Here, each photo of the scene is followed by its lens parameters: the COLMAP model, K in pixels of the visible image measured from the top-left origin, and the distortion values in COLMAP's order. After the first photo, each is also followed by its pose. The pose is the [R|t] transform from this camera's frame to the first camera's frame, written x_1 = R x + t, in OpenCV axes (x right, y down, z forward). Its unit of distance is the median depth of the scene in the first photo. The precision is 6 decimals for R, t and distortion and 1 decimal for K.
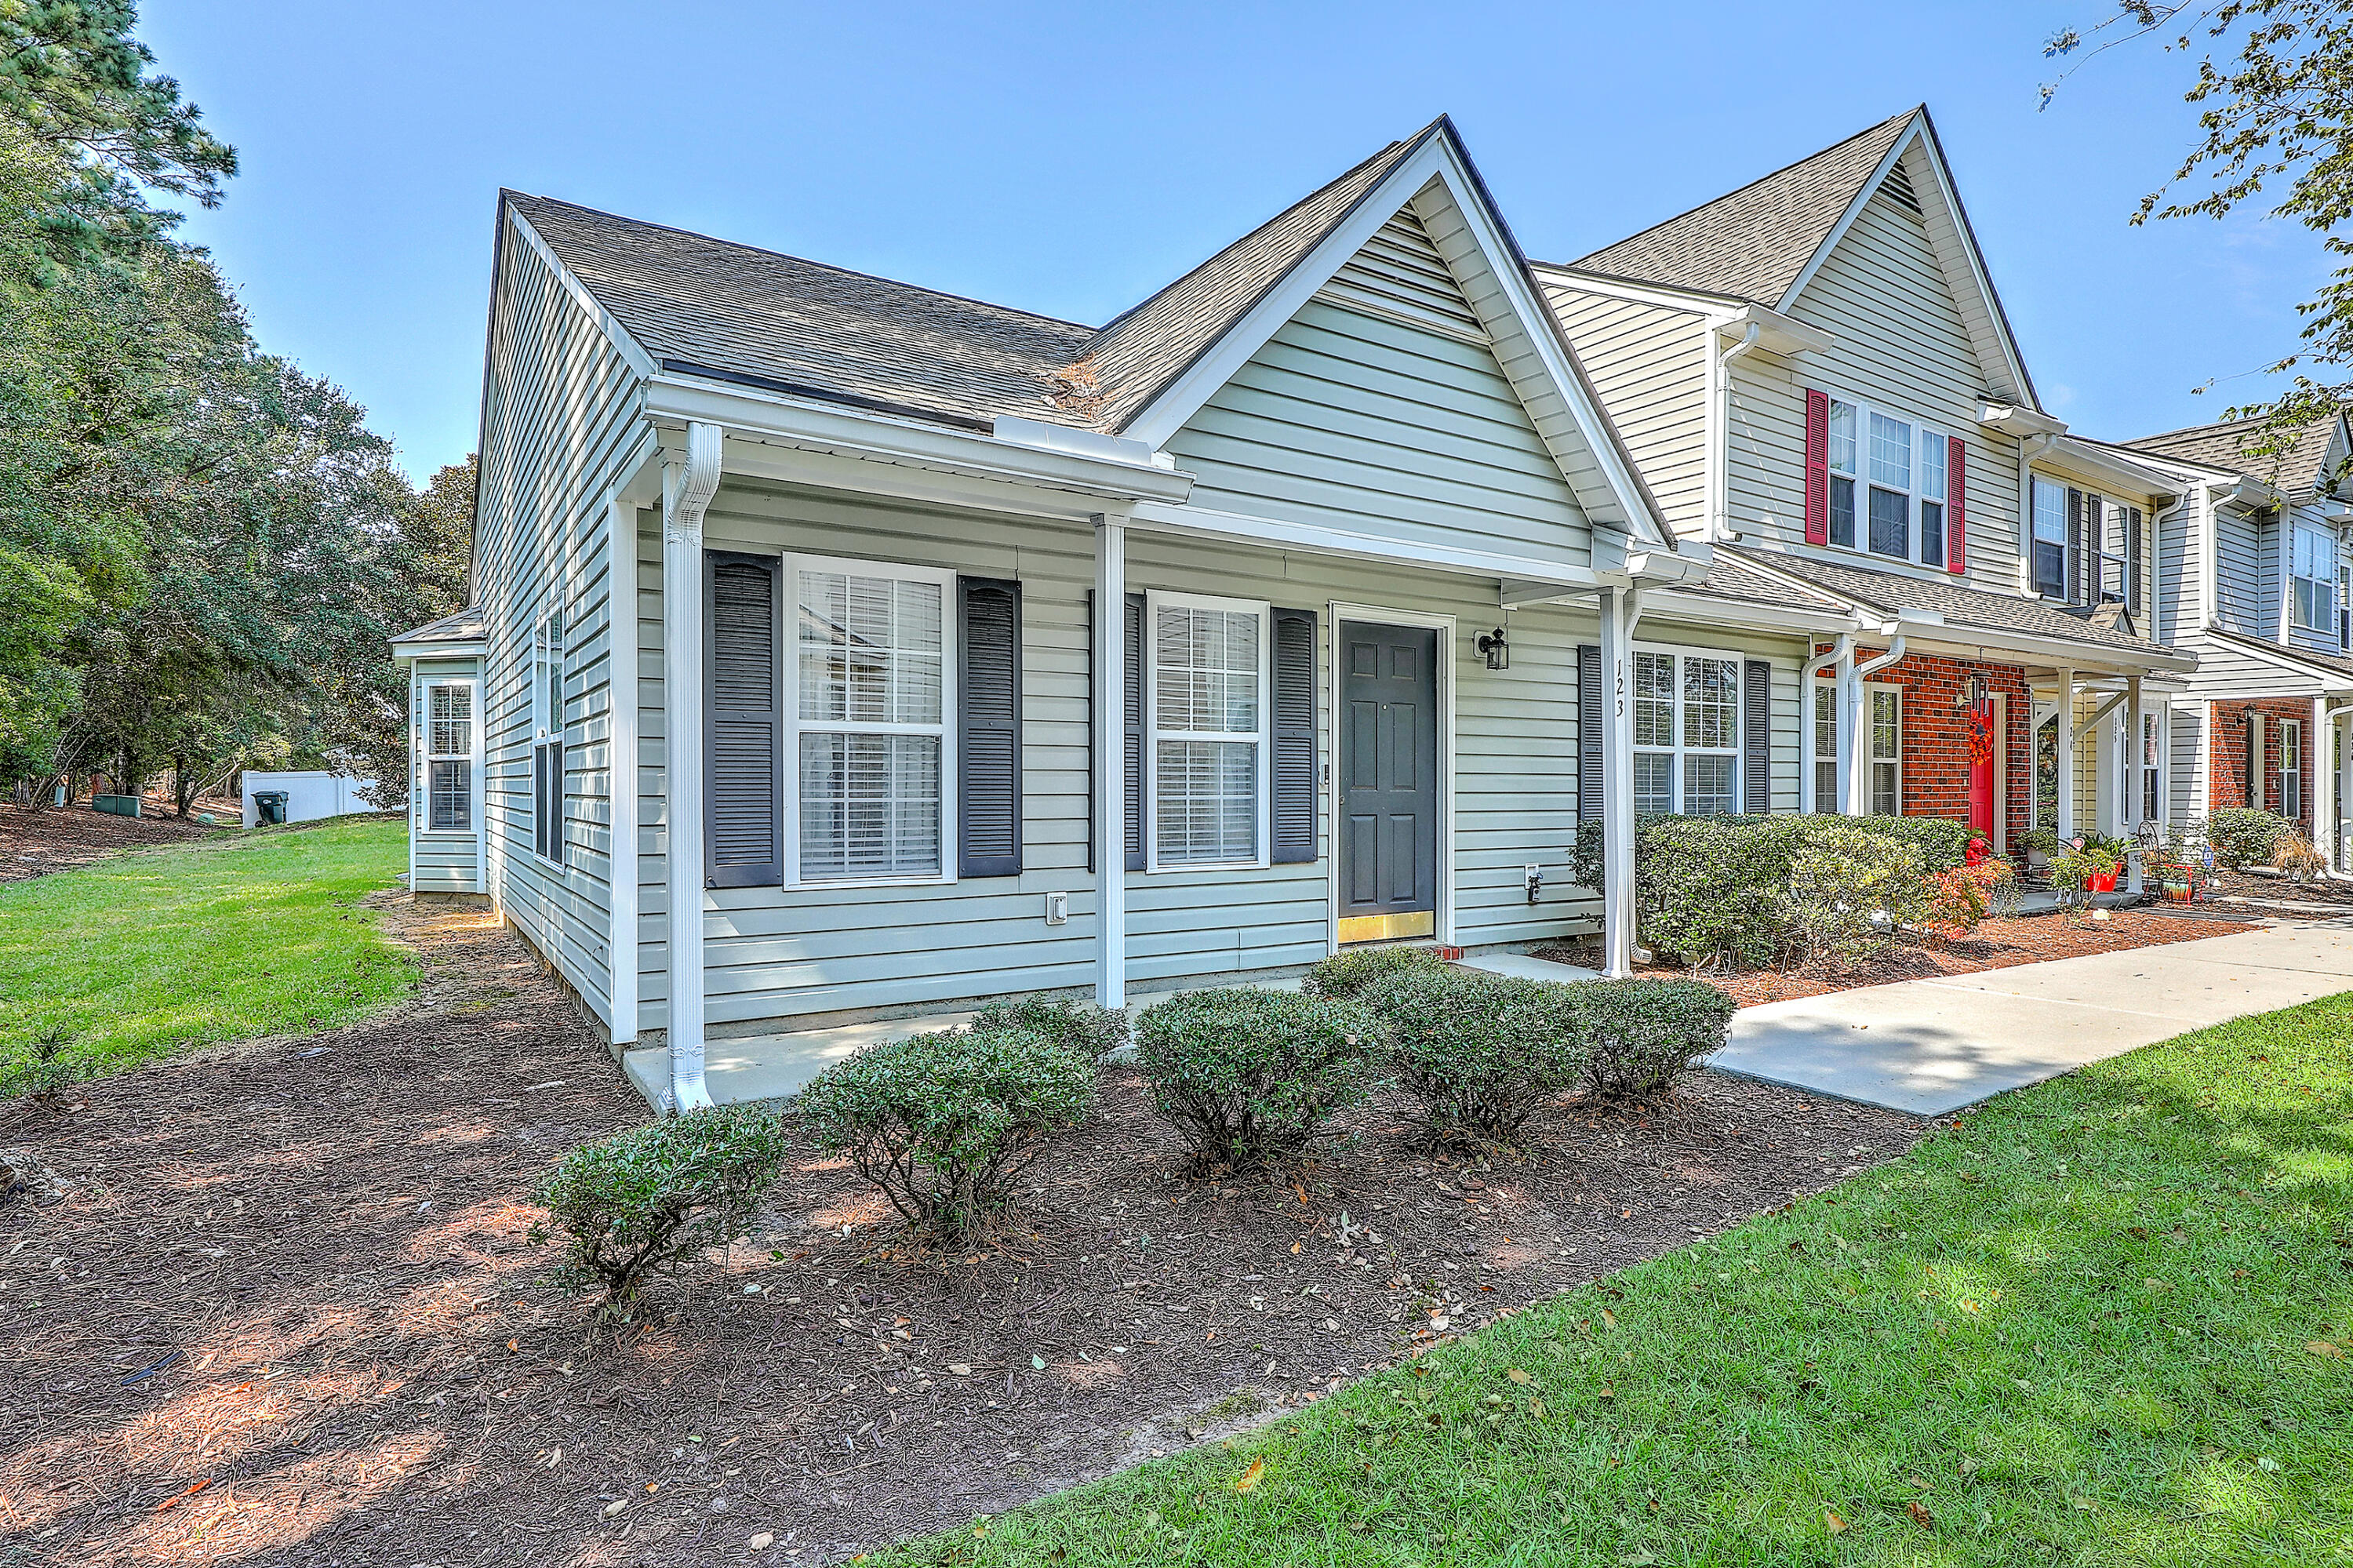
lens RADIAL K [[1239.6, 0, 1186.7], [0, 1239.6, 791.7], [0, 0, 1]] dist [-0.004427, -0.000570]
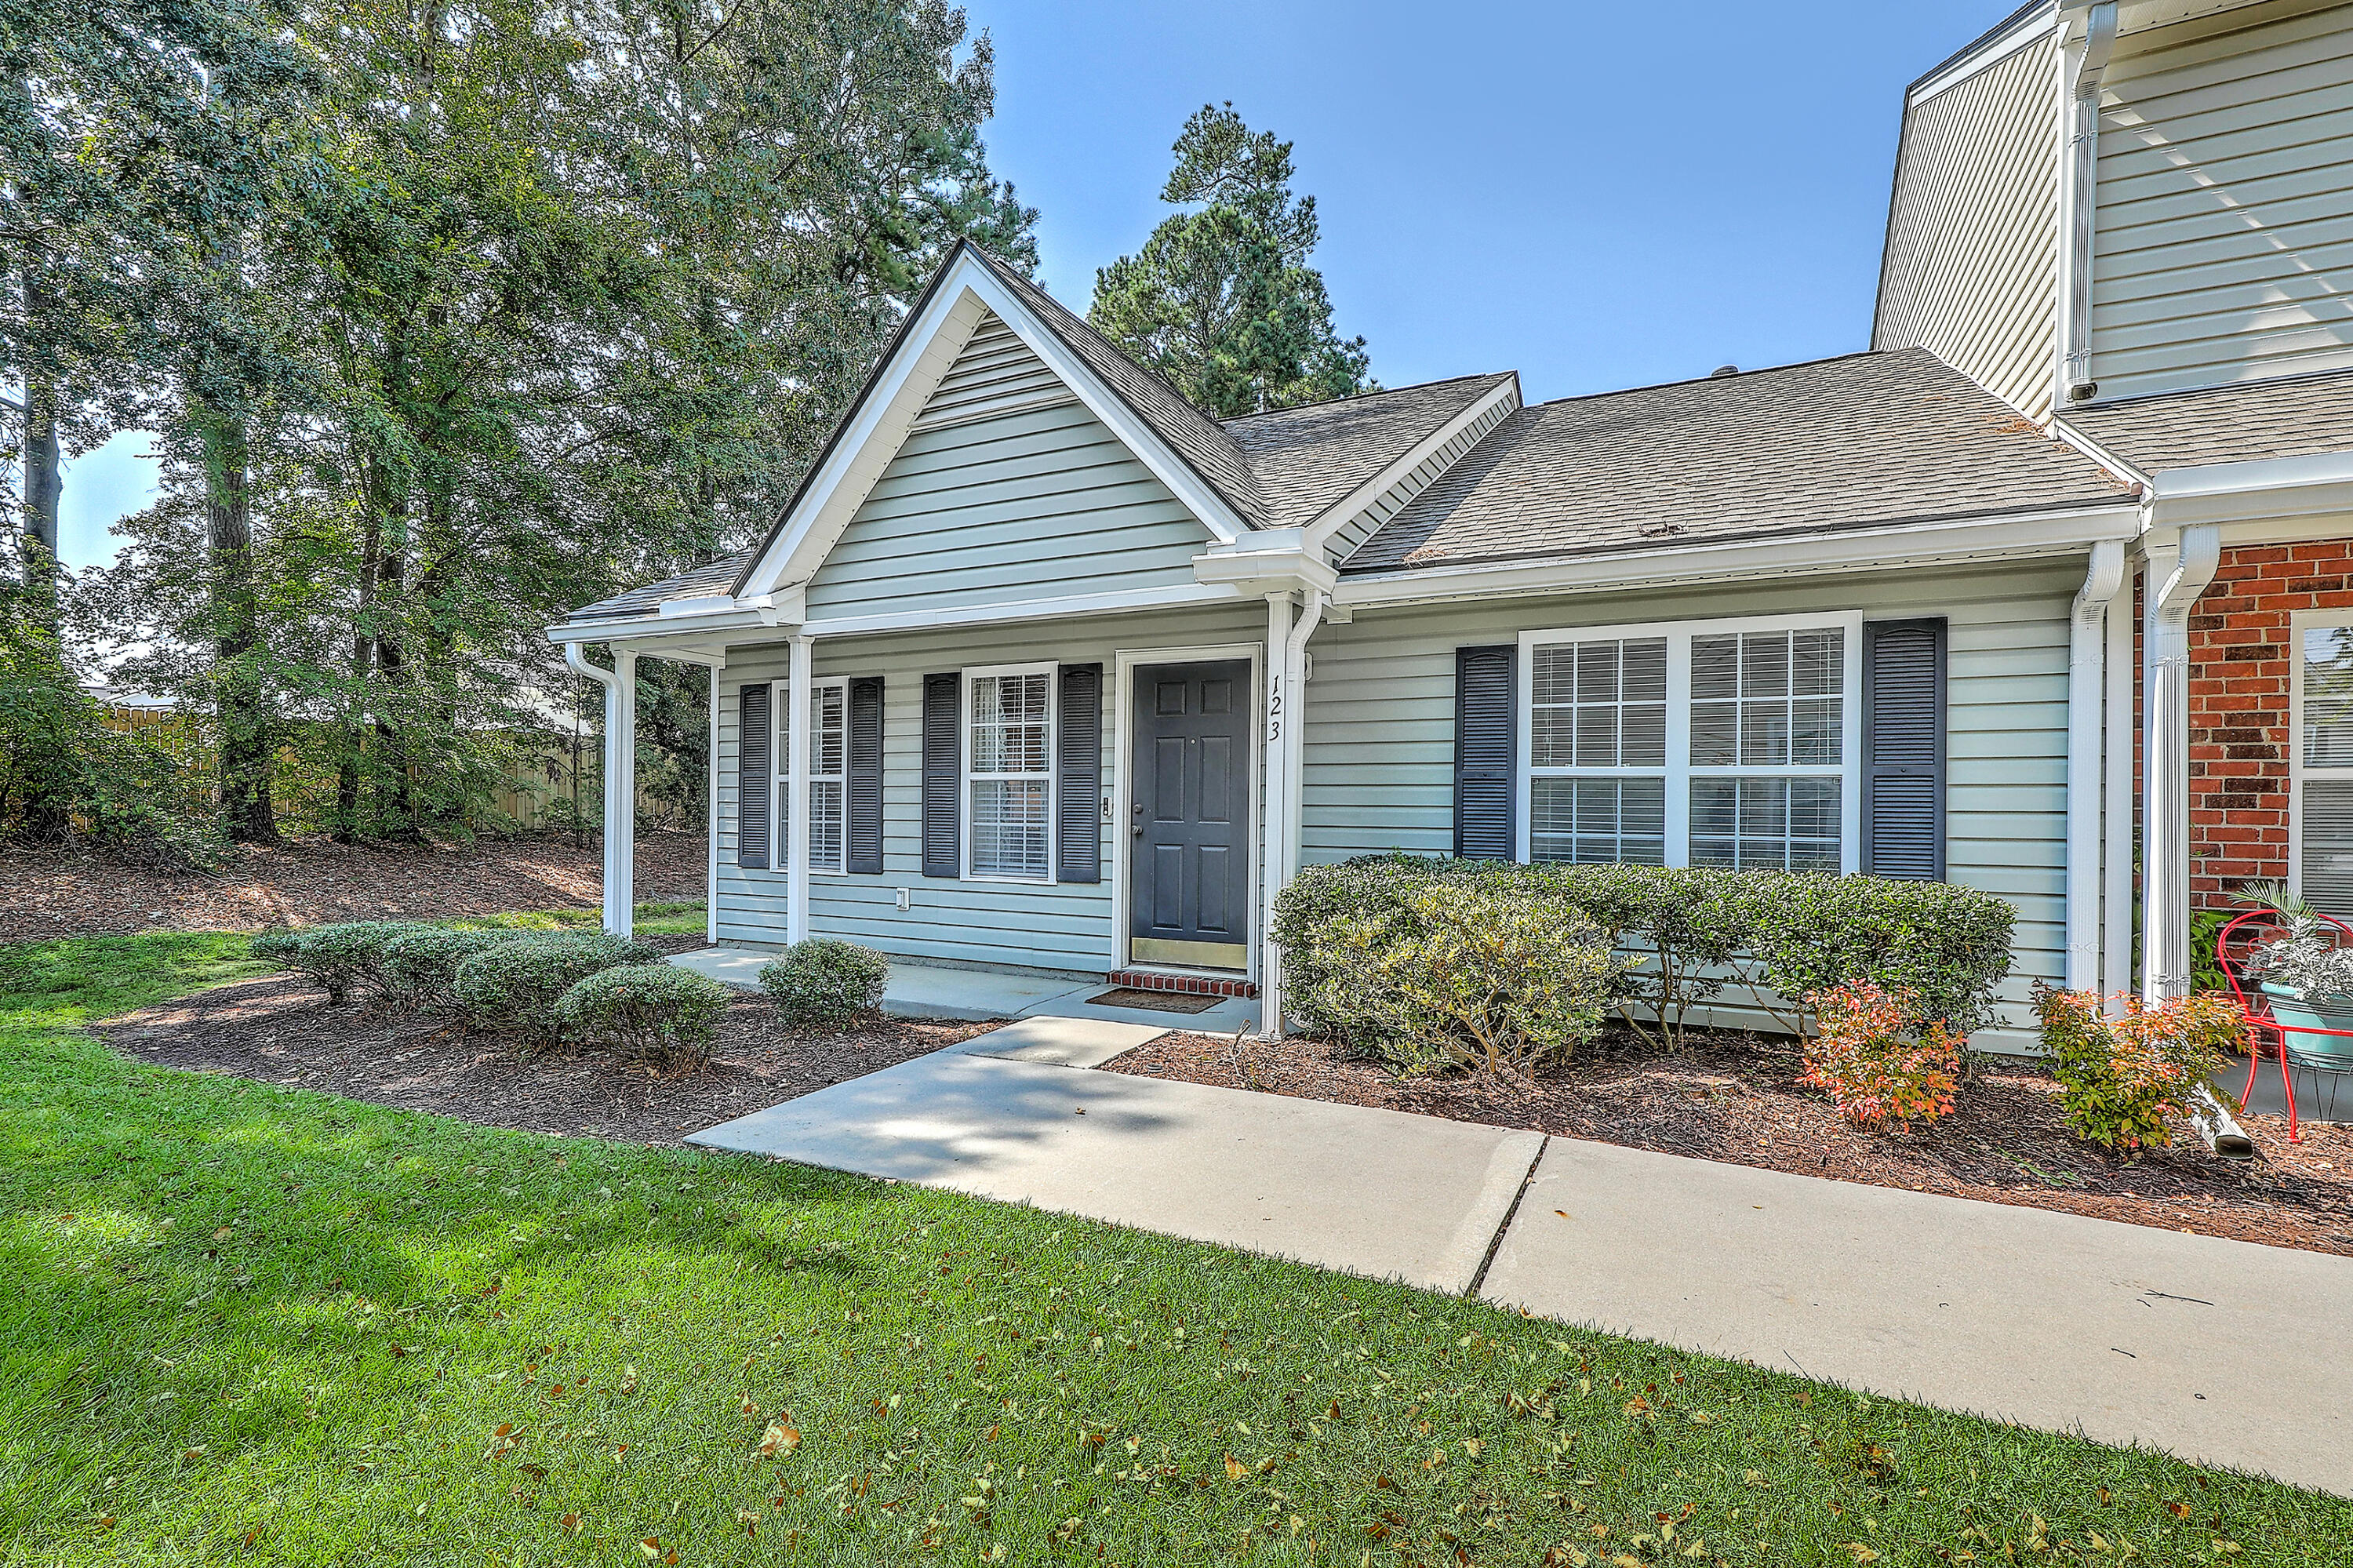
lens RADIAL K [[1076.5, 0, 1183.3], [0, 1076.5, 797.8], [0, 0, 1]] dist [-0.003251, 0.000879]
pose [[0.498425, -0.005549, -0.866915, 1.017216], [-0.011306, 0.999853, -0.012901, -0.010323], [0.866859, 0.016232, 0.498288, 0.587616]]
